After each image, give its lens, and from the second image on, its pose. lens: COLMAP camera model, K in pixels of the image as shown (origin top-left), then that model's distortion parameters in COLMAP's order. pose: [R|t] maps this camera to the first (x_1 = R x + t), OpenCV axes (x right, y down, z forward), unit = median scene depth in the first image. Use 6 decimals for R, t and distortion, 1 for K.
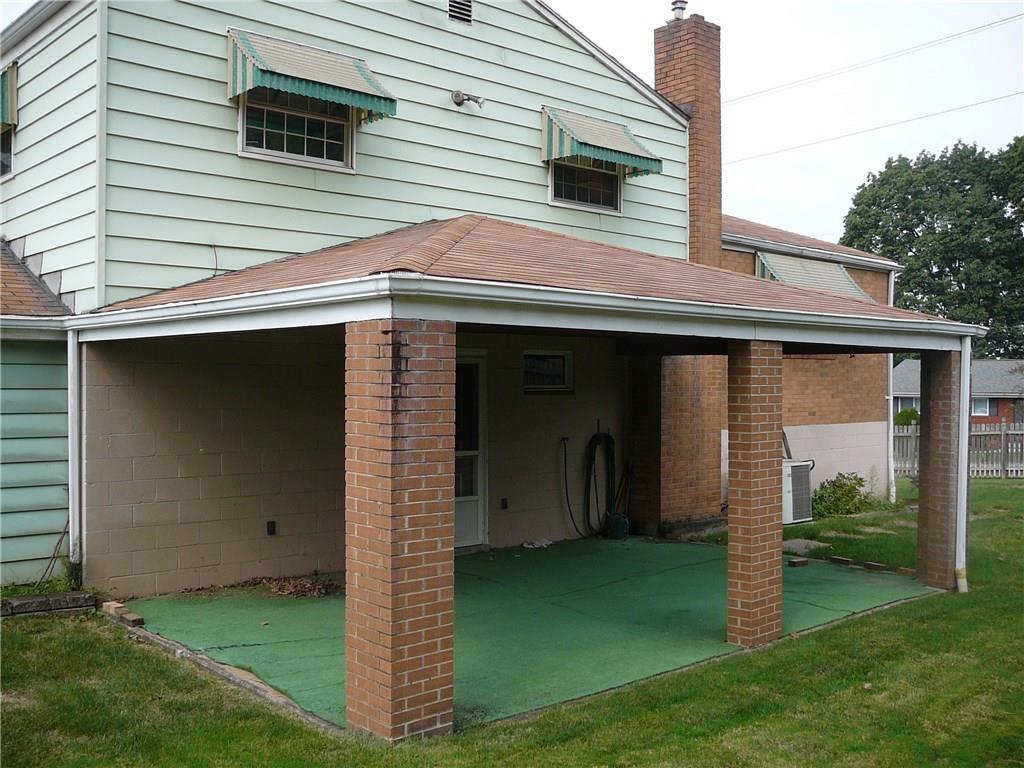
lens RADIAL K [[1050.7, 0, 512.0], [0, 1050.7, 384.0], [0, 0, 1]] dist [-0.058711, 0.023832]
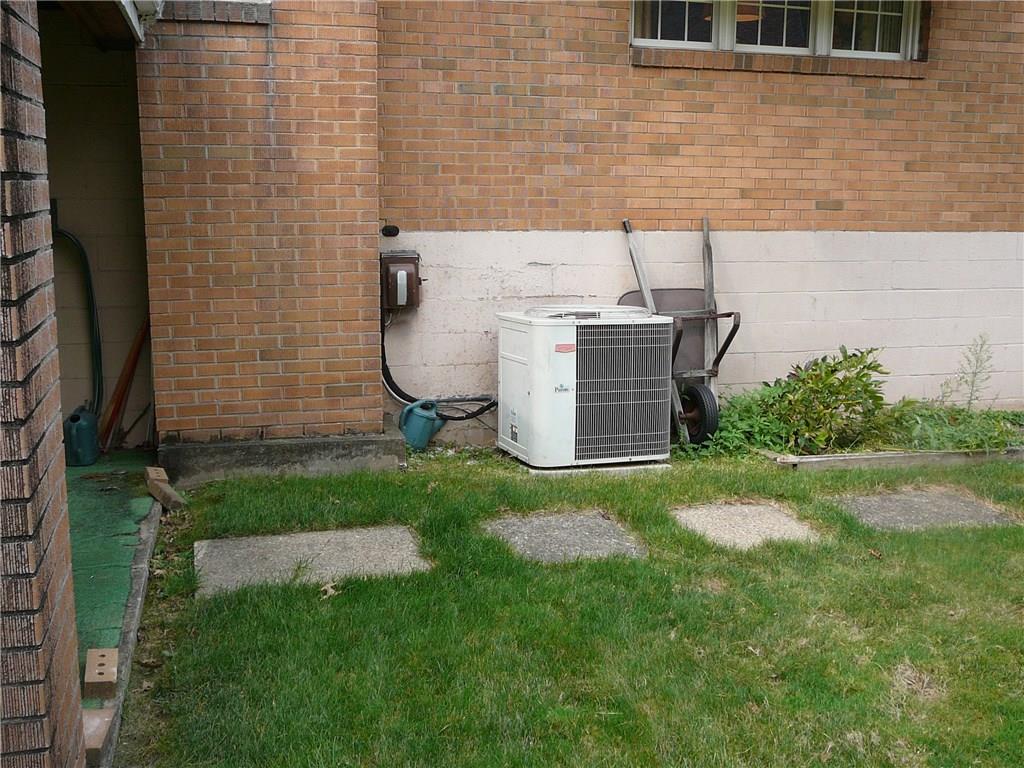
lens RADIAL K [[1050.7, 0, 512.0], [0, 1050.7, 384.0], [0, 0, 1]] dist [-0.058711, 0.023832]
pose [[0.890359, 0.088371, -0.446601, 0.368964], [-0.006849, 0.983469, 0.180948, 0.023890], [0.455208, -0.158050, 0.876245, 0.546710]]
